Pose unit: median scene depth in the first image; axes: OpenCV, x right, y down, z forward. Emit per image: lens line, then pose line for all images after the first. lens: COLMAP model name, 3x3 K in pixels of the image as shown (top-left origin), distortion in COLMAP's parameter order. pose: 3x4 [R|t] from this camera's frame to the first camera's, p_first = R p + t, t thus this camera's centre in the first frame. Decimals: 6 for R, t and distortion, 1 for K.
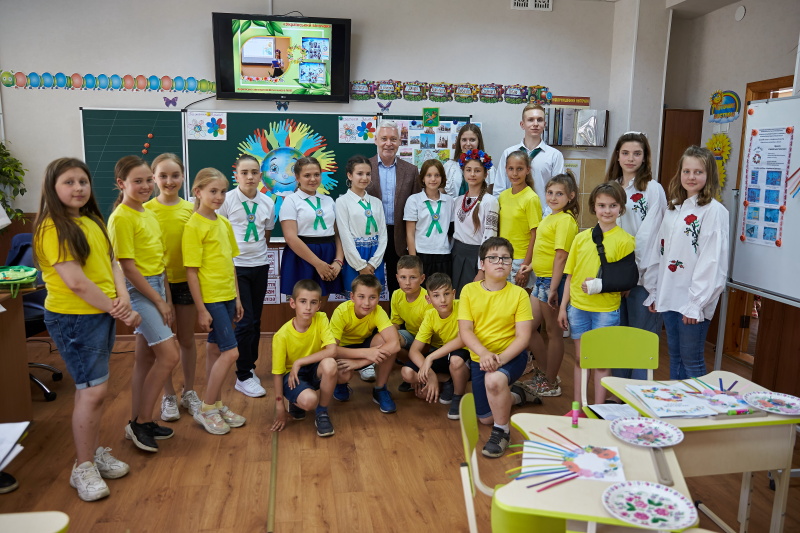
lens RADIAL K [[596.6, 0, 400.0], [0, 596.6, 266.5], [0, 0, 1]] dist [-0.072133, 0.005417]
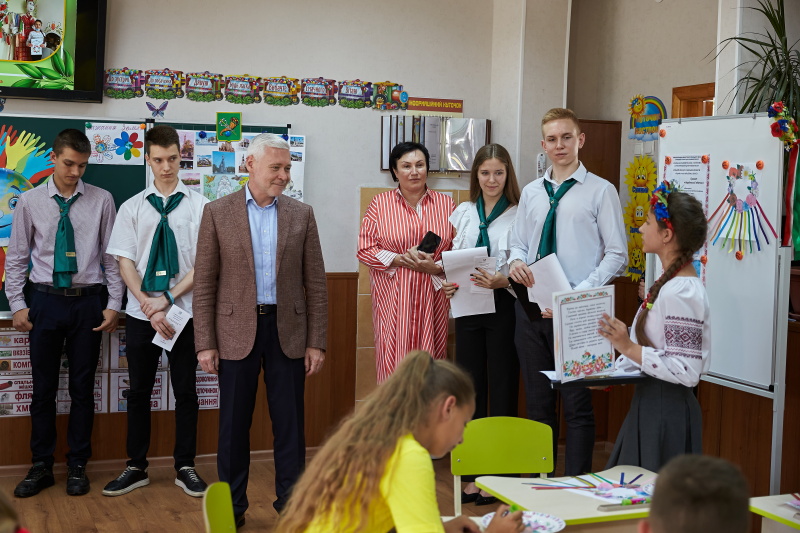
lens RADIAL K [[1156.6, 0, 400.0], [0, 1156.6, 266.5], [0, 0, 1]] dist [0.008182, 0.010441]
pose [[0.973196, -0.004719, 0.229927, -0.059569], [0.027592, 0.994963, -0.096368, 0.032075], [-0.228315, 0.100130, 0.968425, -0.273548]]
